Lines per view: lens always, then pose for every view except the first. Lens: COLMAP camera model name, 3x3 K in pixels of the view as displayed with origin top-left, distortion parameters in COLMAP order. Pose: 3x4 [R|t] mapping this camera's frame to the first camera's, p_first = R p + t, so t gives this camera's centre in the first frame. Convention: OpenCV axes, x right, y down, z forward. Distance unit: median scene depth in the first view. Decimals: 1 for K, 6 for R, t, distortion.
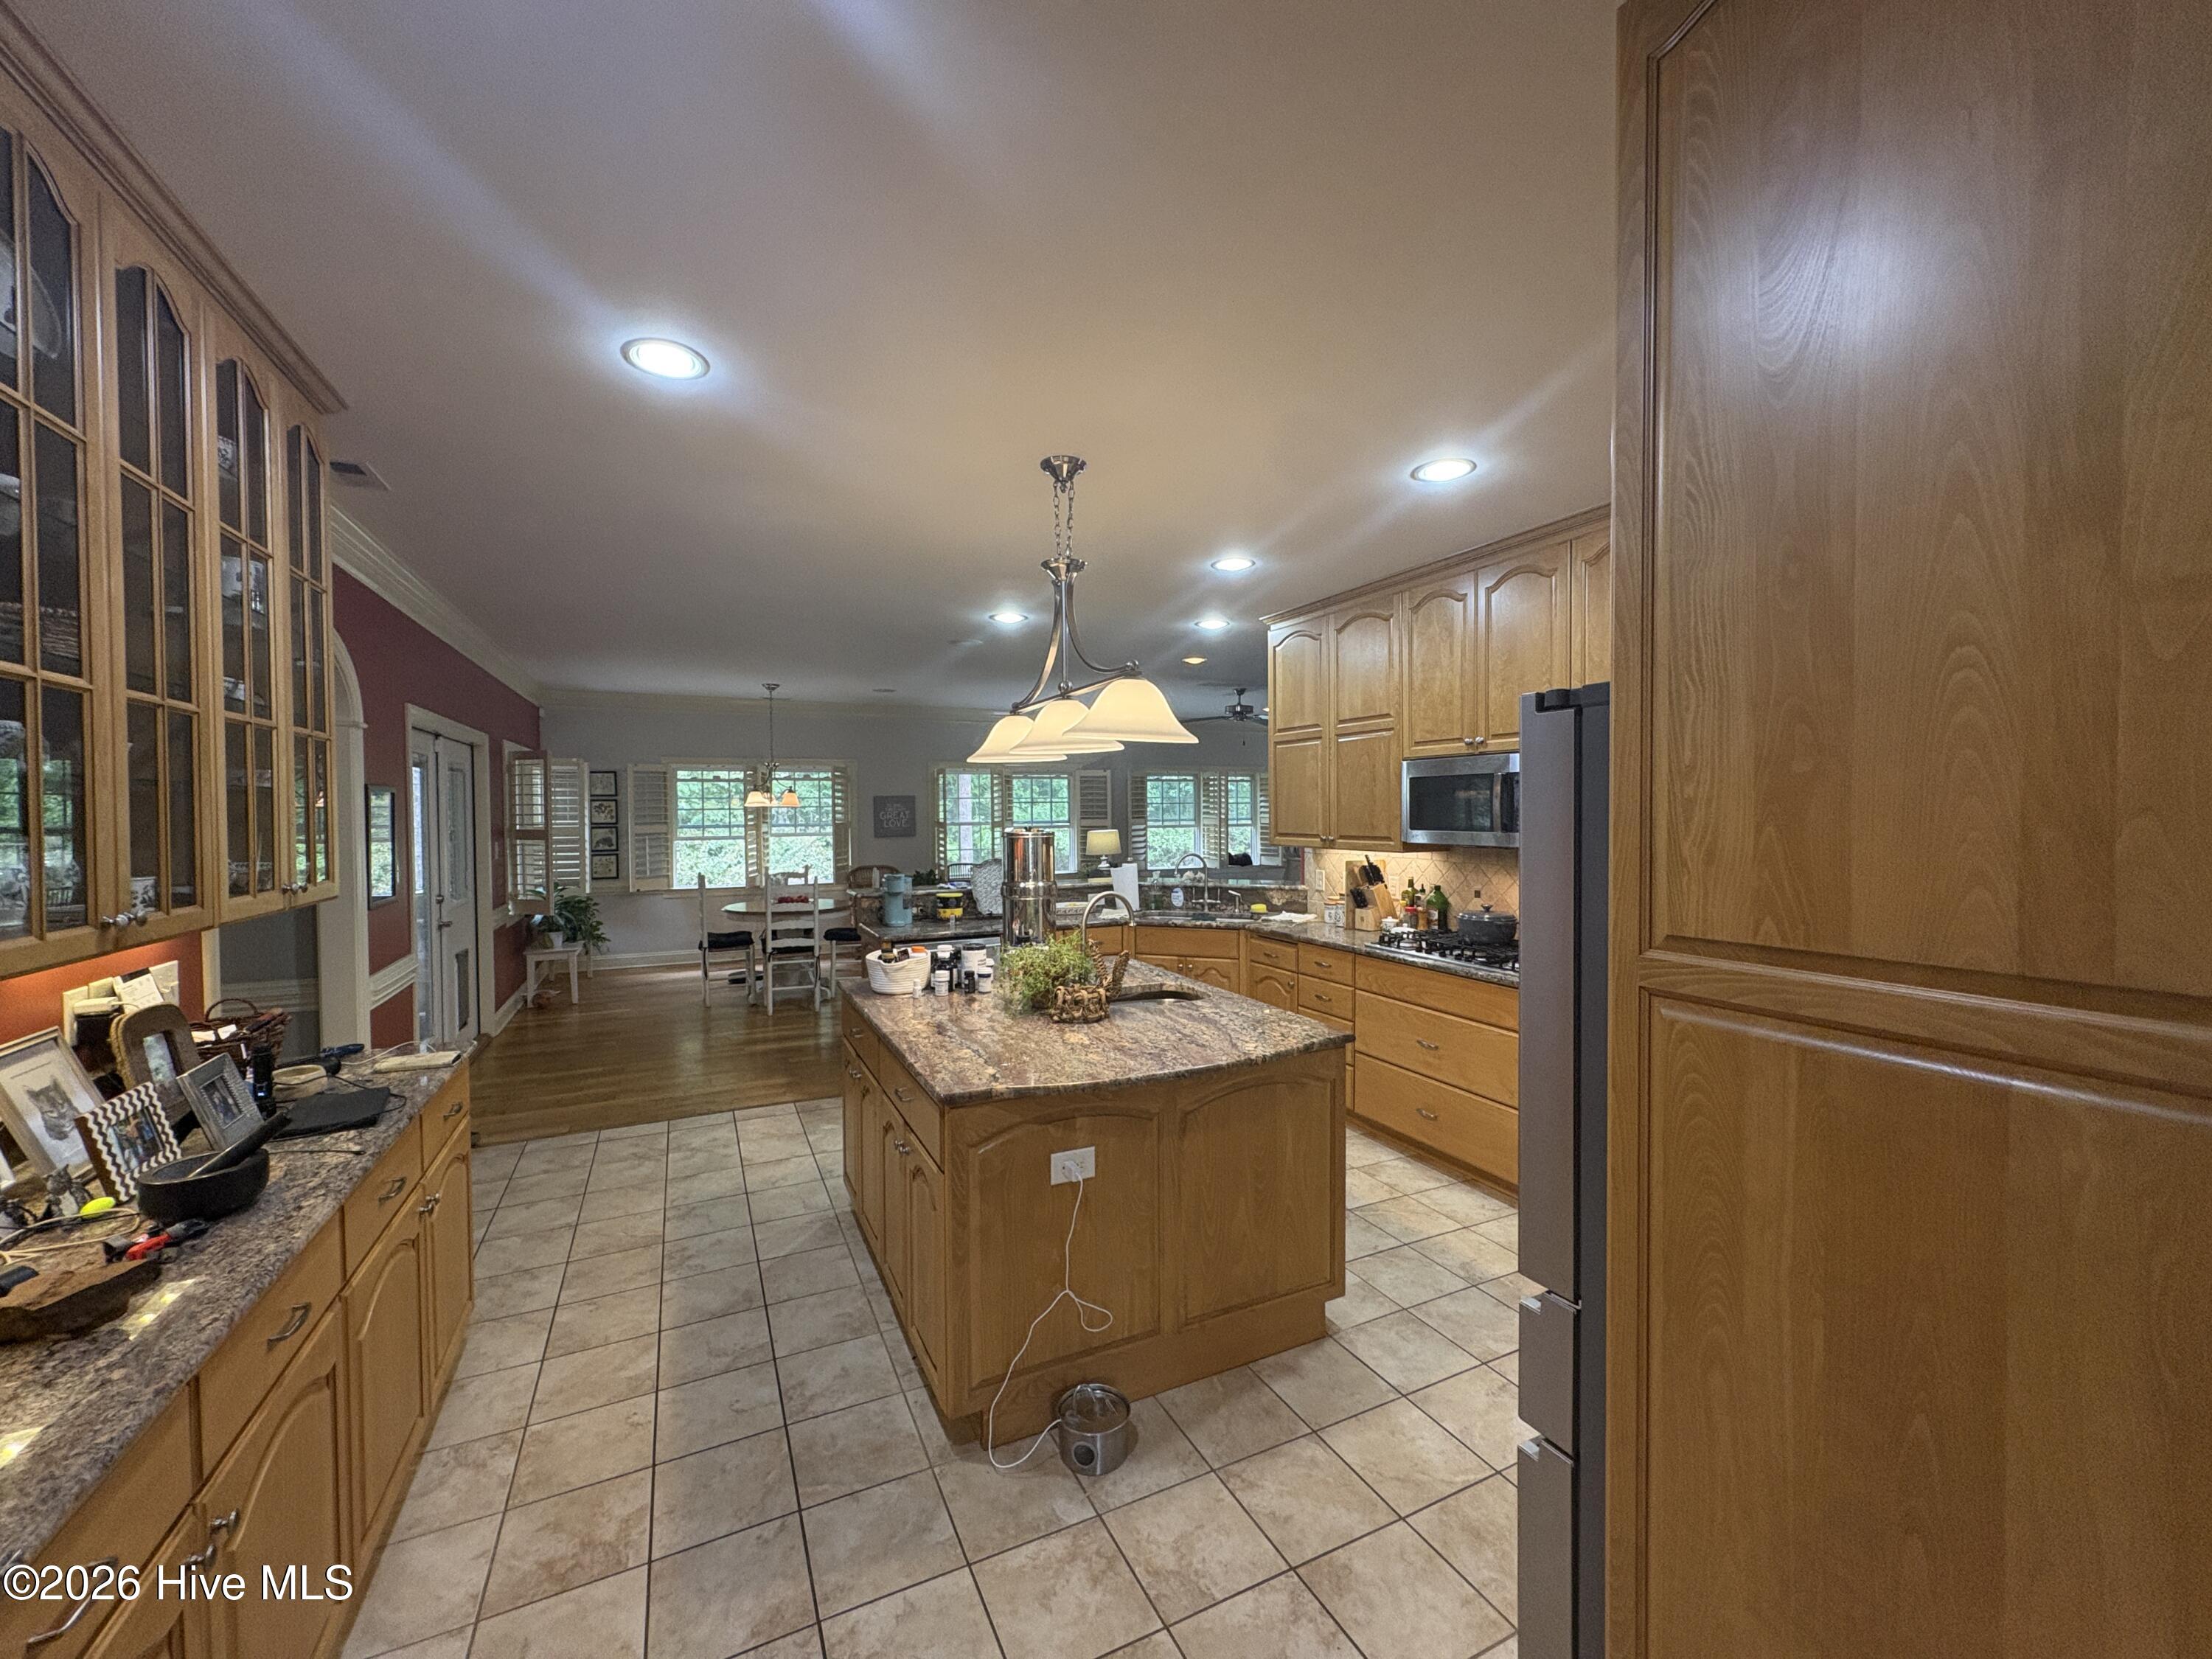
lens RADIAL K [[879.6, 0, 1104.6], [0, 879.6, 823.7], [0, 0, 1]] dist [0.000206, 0.000008]
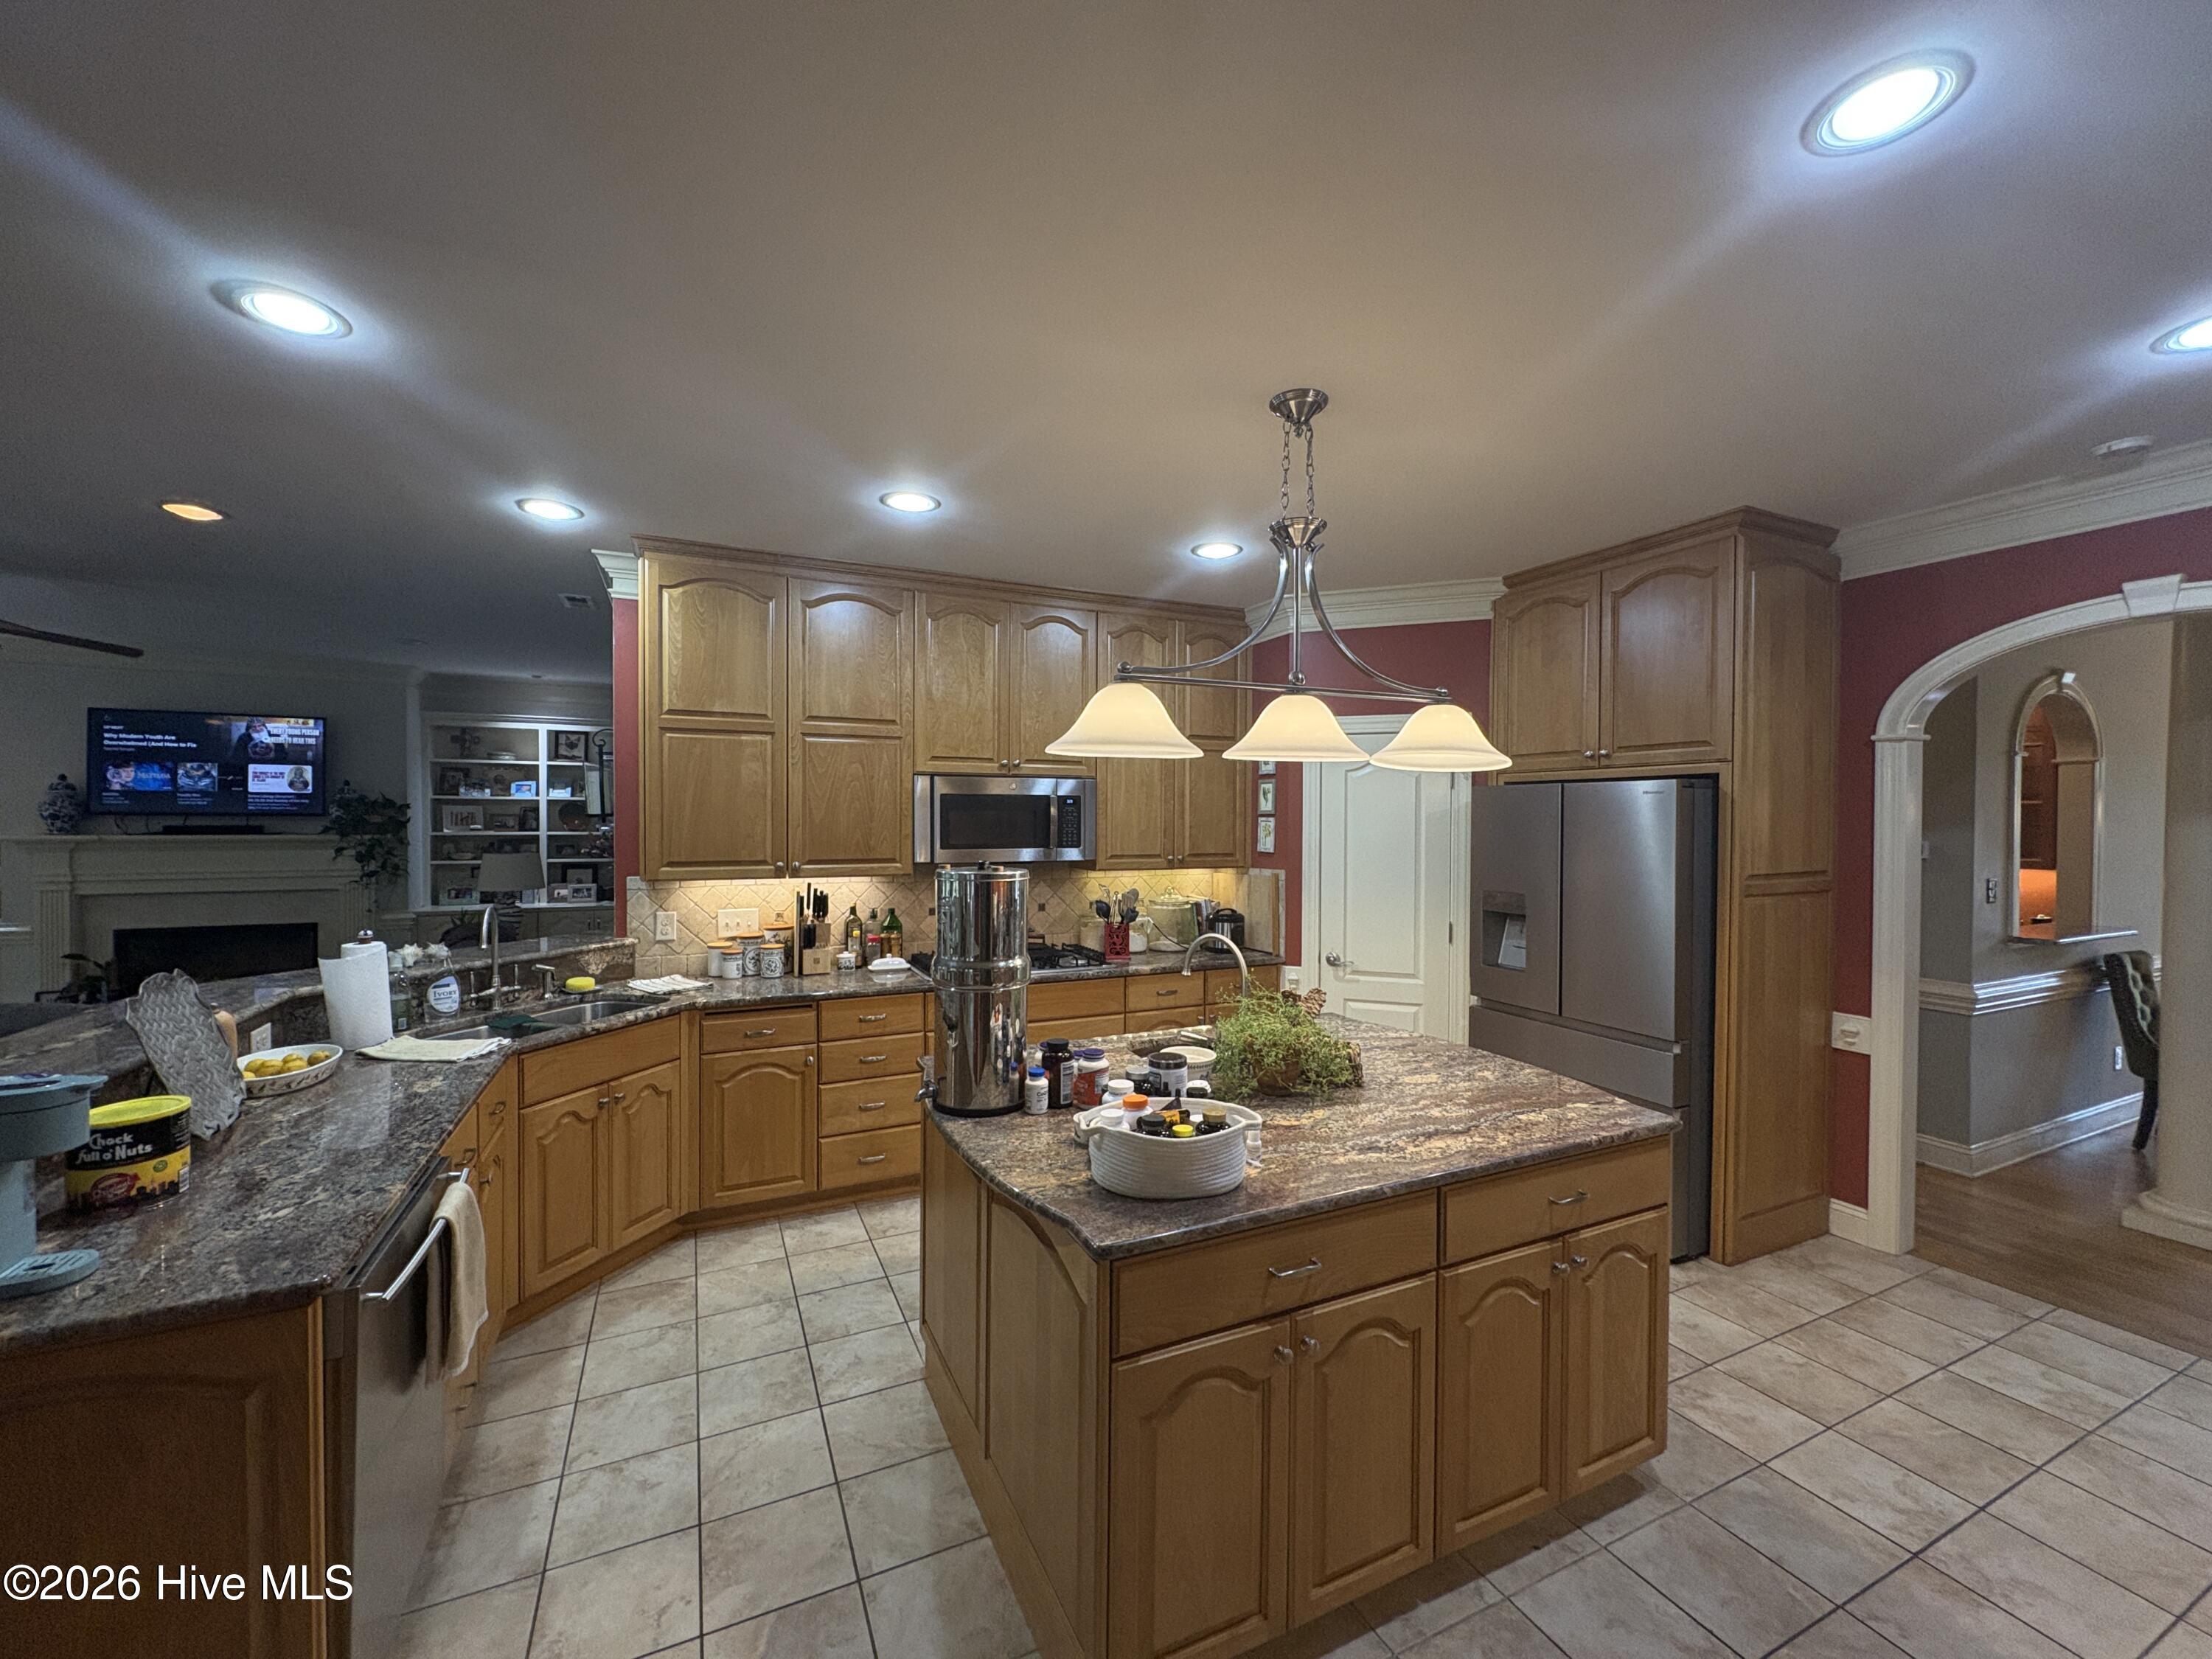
lens RADIAL K [[879.6, 0, 1095.7], [0, 879.6, 826.7], [0, 0, 1]] dist [0.000206, 0.000008]
pose [[0.011169, -0.000957, 0.999937, -0.649453], [0.012684, 0.999919, 0.000815, -0.017466], [-0.999857, 0.012674, 0.011180, 0.899816]]
